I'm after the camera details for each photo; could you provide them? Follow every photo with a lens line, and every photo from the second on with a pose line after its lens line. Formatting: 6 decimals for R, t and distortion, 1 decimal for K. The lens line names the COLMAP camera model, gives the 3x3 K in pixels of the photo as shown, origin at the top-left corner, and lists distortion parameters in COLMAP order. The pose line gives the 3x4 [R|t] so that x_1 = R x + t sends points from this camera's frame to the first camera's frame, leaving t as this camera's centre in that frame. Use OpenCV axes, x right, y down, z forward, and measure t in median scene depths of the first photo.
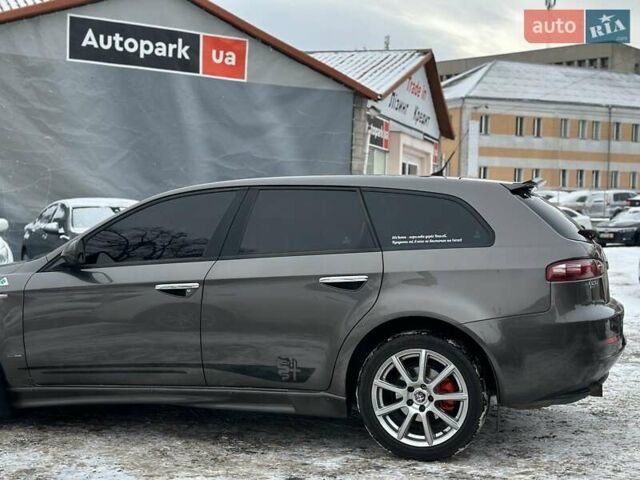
lens RADIAL K [[901.4, 0, 325.1], [0, 901.4, 241.4], [0, 0, 1]] dist [0.112181, 0.000000]
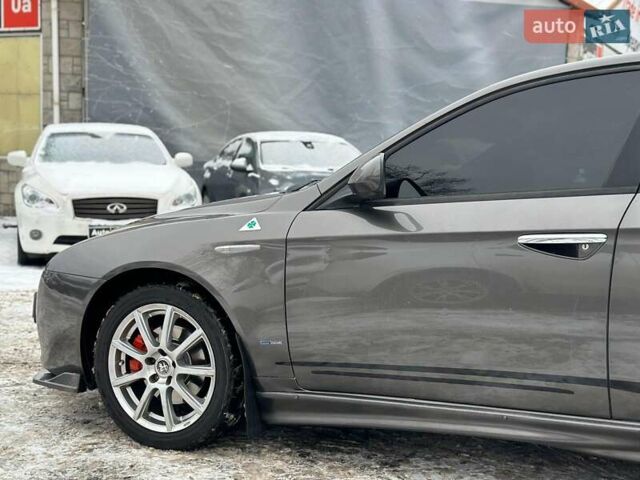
lens RADIAL K [[901.4, 0, 319.5], [0, 901.4, 238.5], [0, 0, 1]] dist [0.112181, 0.000000]
pose [[0.986434, 0.019666, -0.162977, -0.066160], [-0.010860, 0.998441, 0.054749, 0.006194], [0.163800, -0.052237, 0.985110, 0.128096]]
